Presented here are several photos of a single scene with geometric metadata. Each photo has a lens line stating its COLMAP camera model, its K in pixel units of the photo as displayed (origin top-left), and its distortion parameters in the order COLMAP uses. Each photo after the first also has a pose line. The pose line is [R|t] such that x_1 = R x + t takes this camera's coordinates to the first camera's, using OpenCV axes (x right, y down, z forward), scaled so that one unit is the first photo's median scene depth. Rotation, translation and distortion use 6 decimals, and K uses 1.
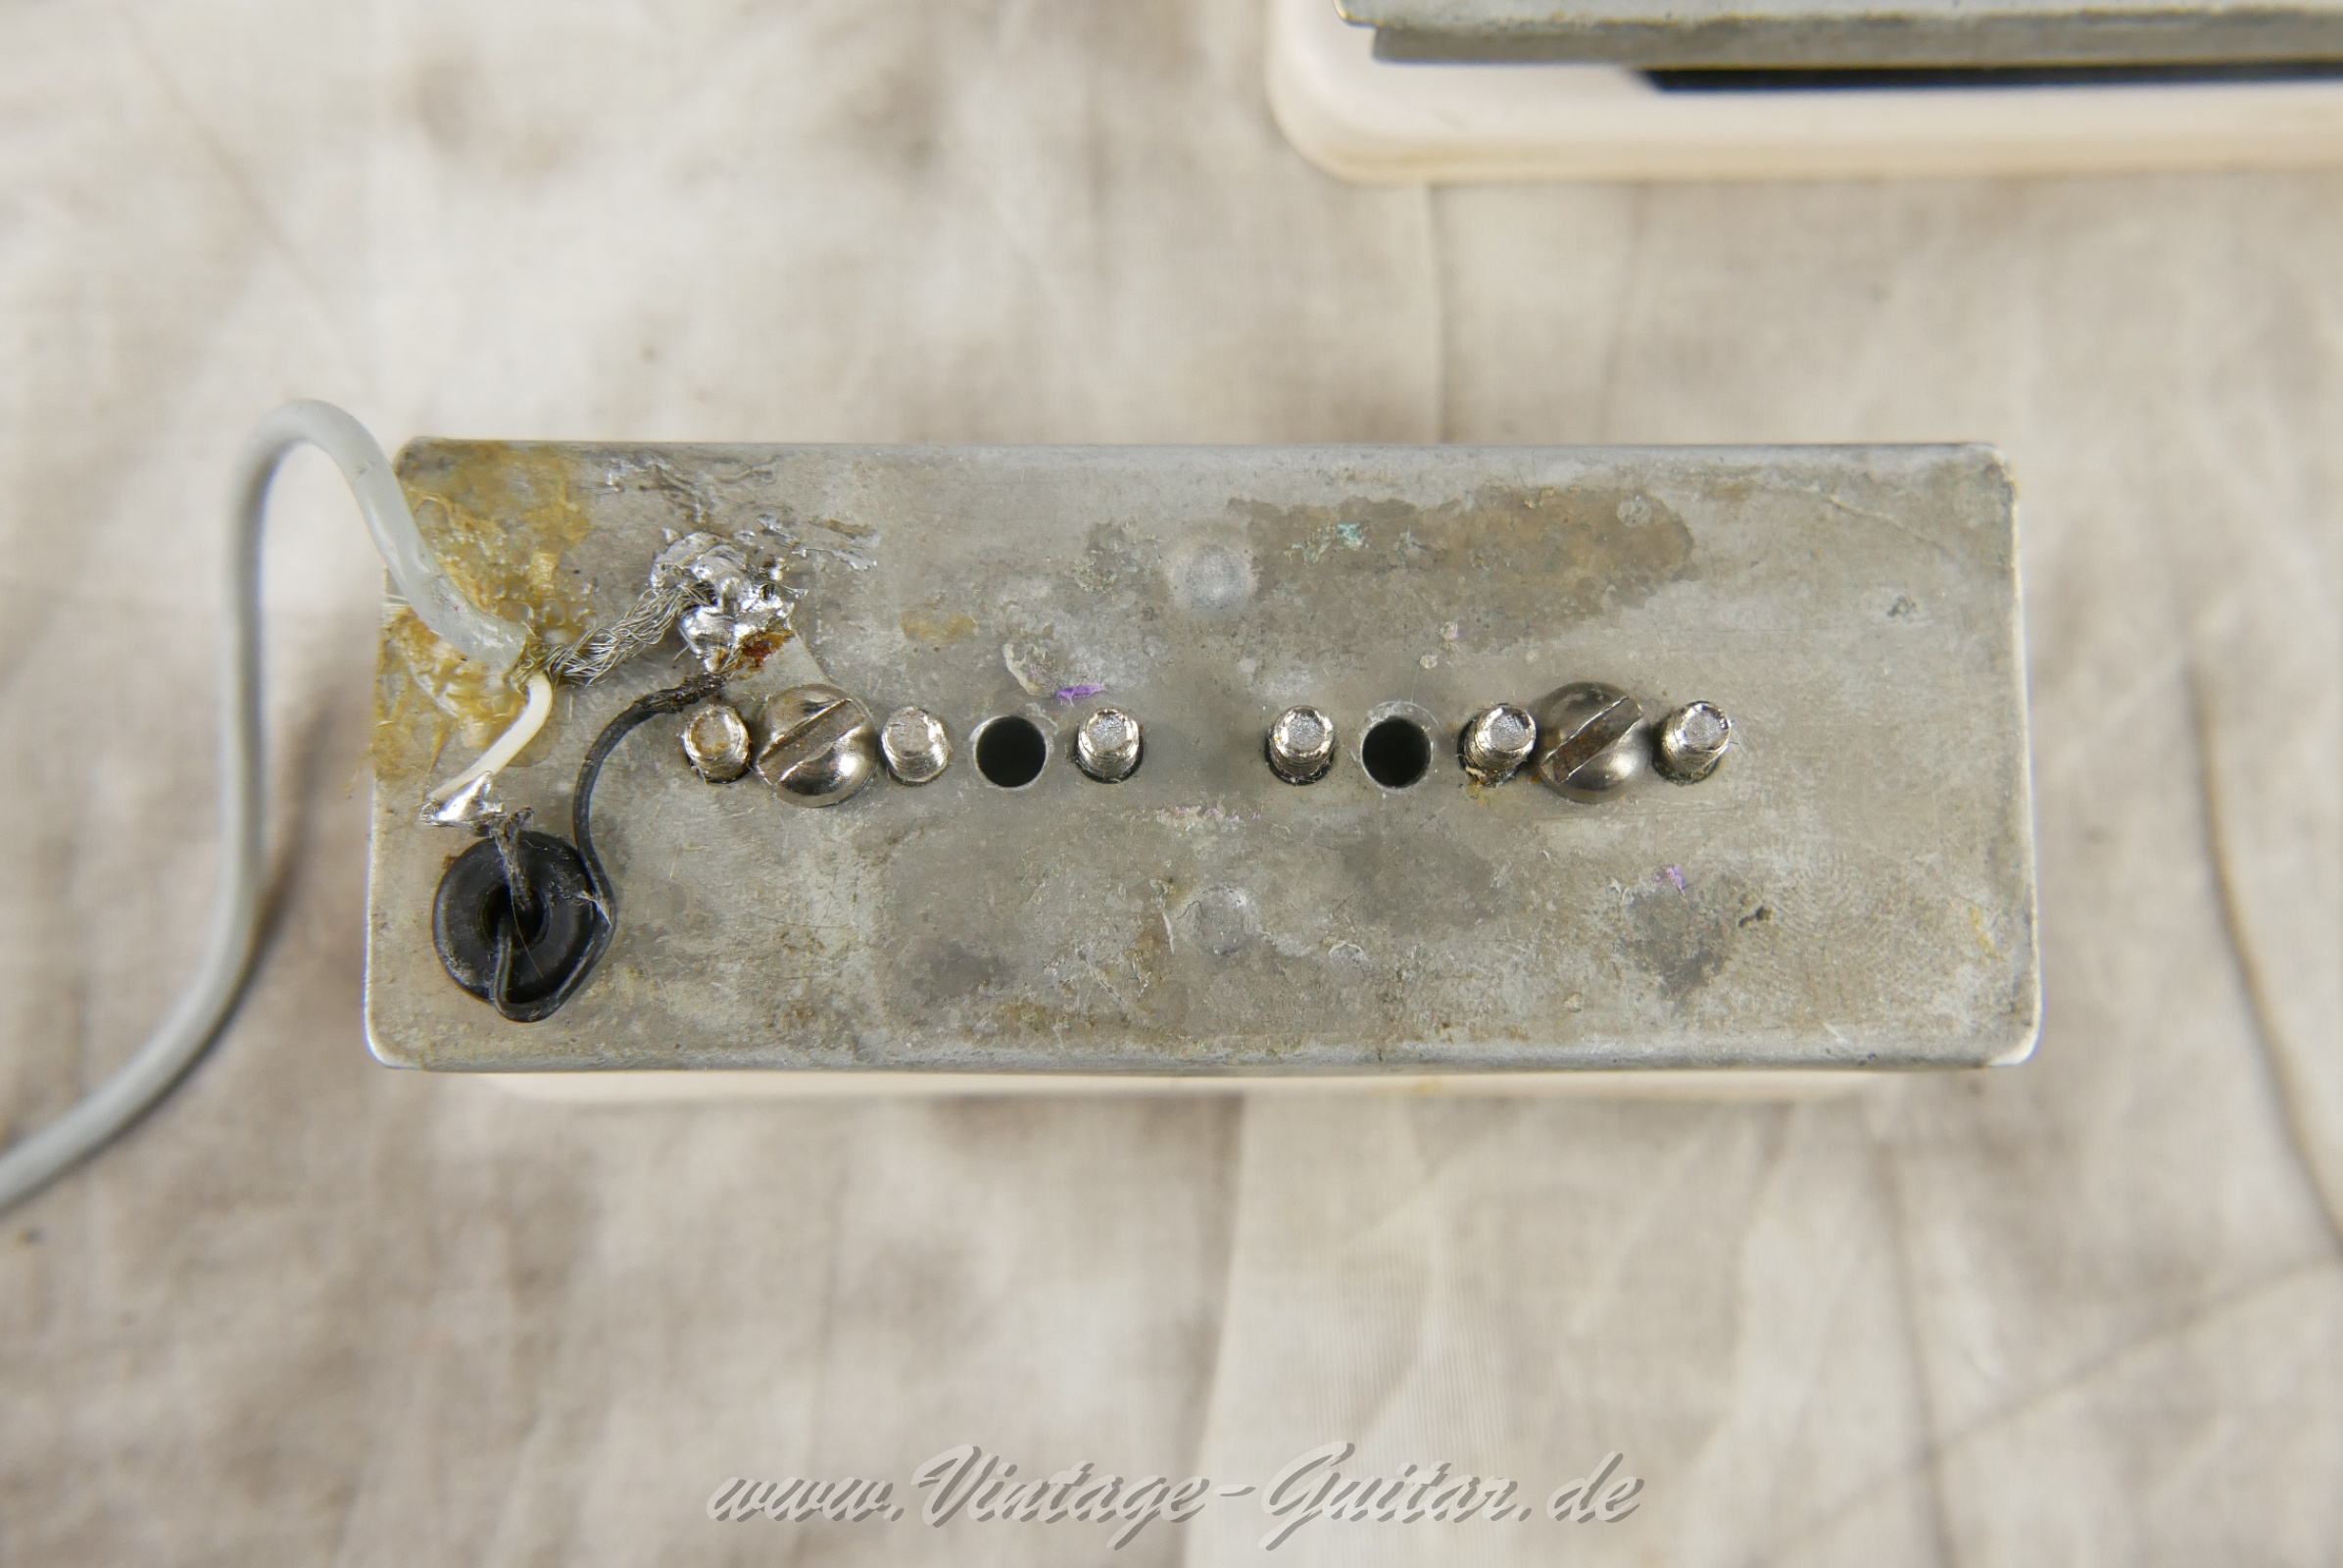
lens RADIAL K [[2586.9, 0, 1171.5], [0, 2586.9, 784.0], [0, 0, 1]] dist [0.184085, 0.009528]
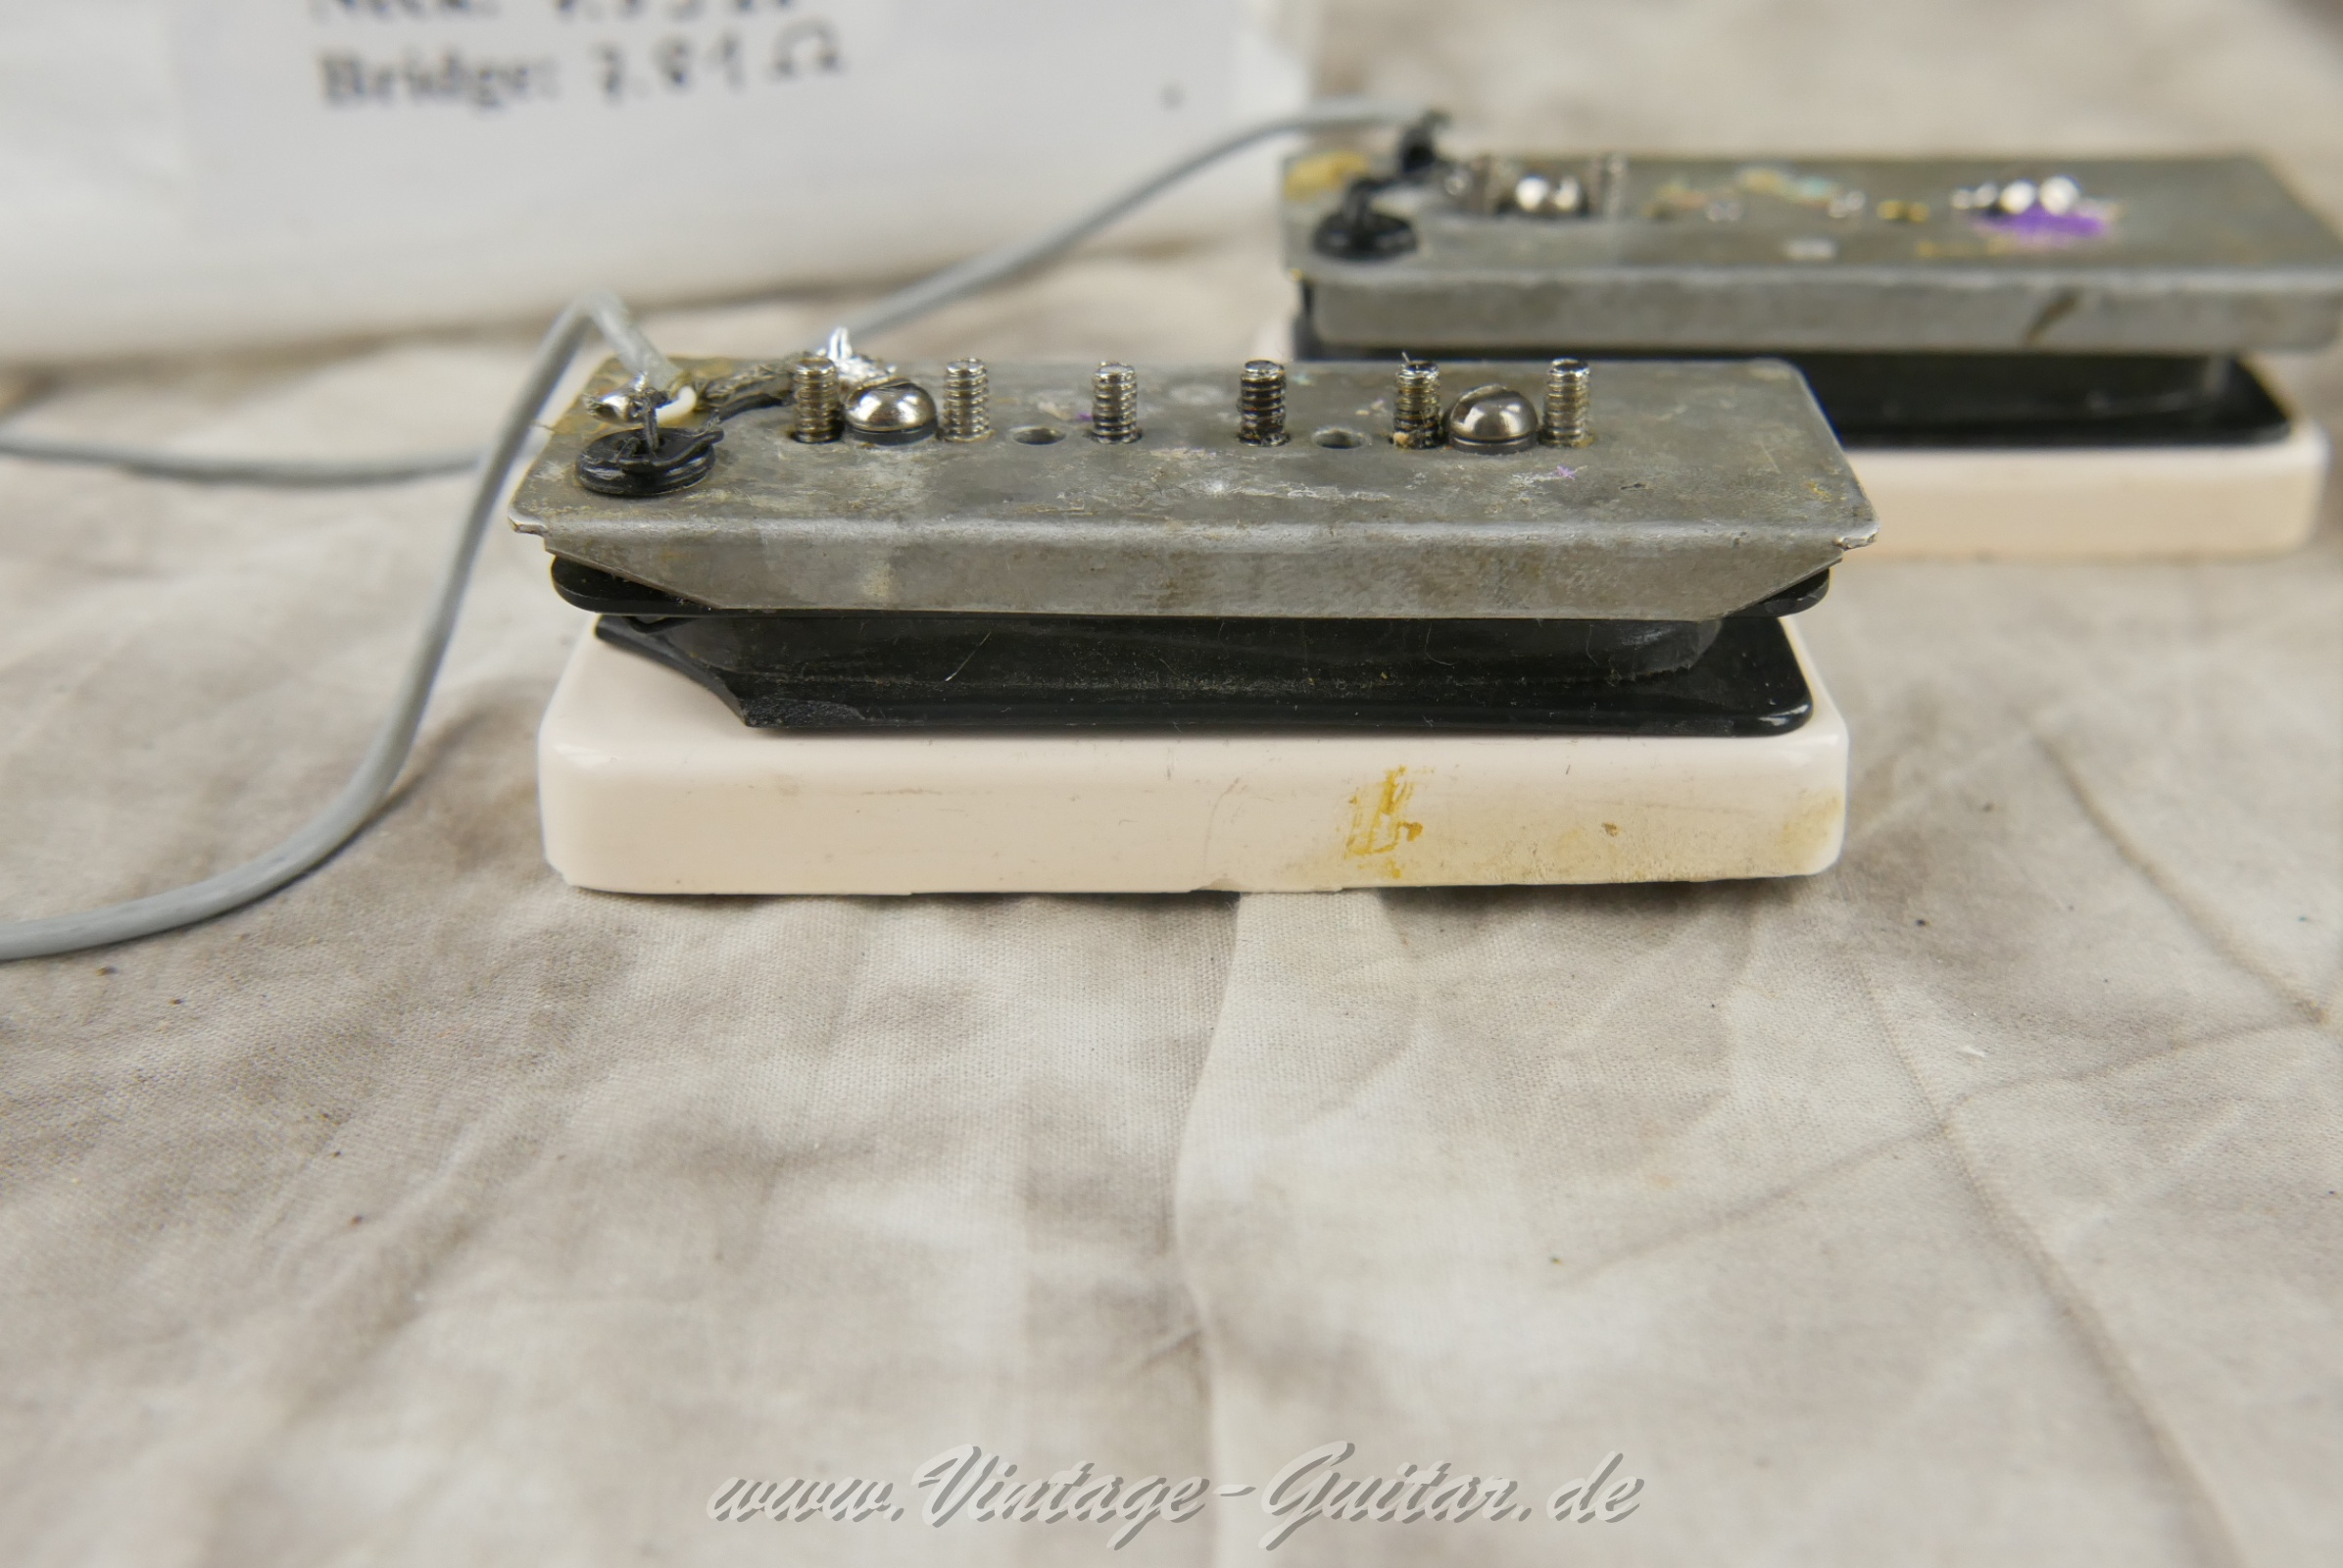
lens RADIAL K [[2586.9, 0, 1171.5], [0, 2586.9, 784.0], [0, 0, 1]] dist [0.184085, 0.009528]
pose [[0.999443, -0.013148, -0.030662, 0.035353], [-0.016040, 0.616530, -0.787168, 0.958726], [0.029254, 0.787221, 0.615976, 0.296609]]
